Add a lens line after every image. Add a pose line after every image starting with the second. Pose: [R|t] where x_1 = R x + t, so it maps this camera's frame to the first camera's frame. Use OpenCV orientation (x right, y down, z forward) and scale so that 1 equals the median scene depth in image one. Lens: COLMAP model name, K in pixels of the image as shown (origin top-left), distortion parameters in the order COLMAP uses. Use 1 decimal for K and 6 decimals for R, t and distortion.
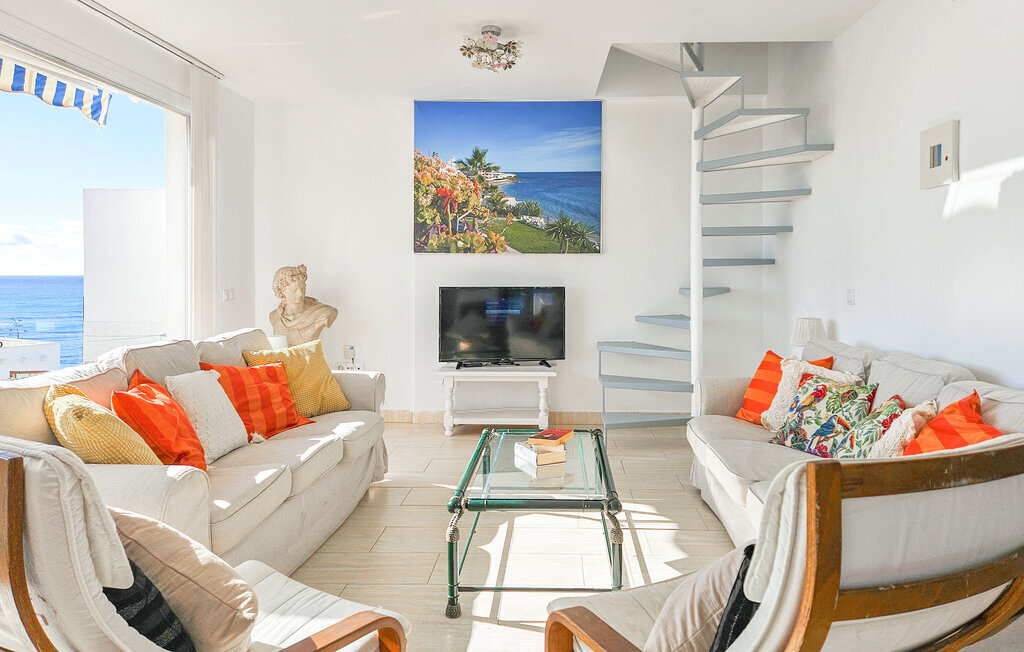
lens RADIAL K [[658.8, 0, 513.4], [0, 658.8, 282.2], [0, 0, 1]] dist [0.041144, -0.065616]
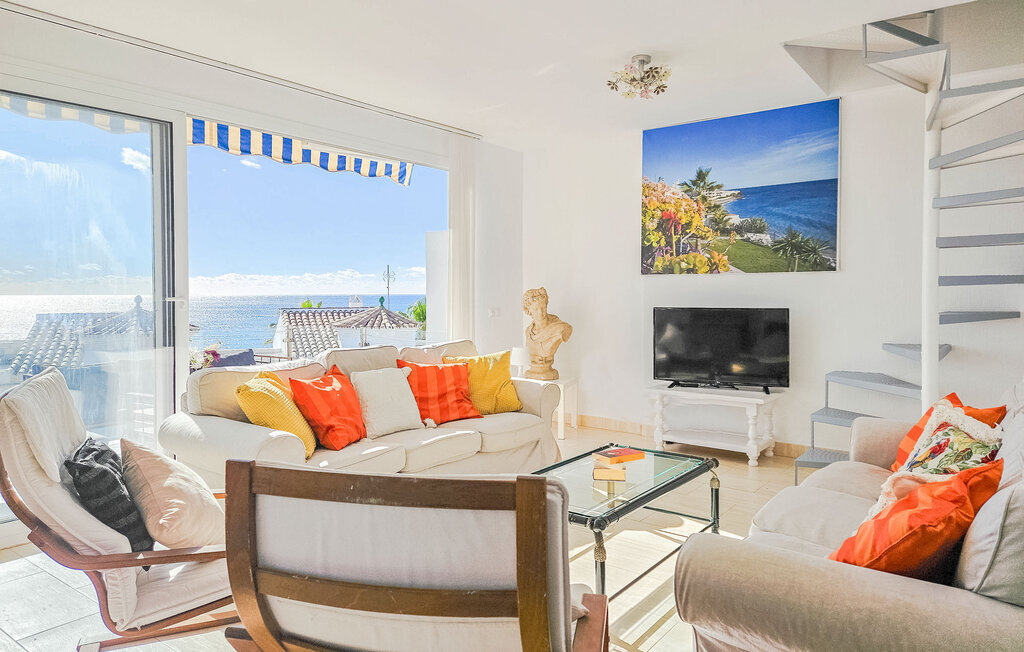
lens RADIAL K [[630.0, 0, 508.8], [0, 630.0, 306.5], [0, 0, 1]] dist [0.002383, -0.001166]
pose [[0.815369, 0.008320, -0.578882, 0.262252], [-0.002490, 0.999938, 0.010865, -0.004100], [0.578937, -0.007418, 0.815339, 0.054811]]
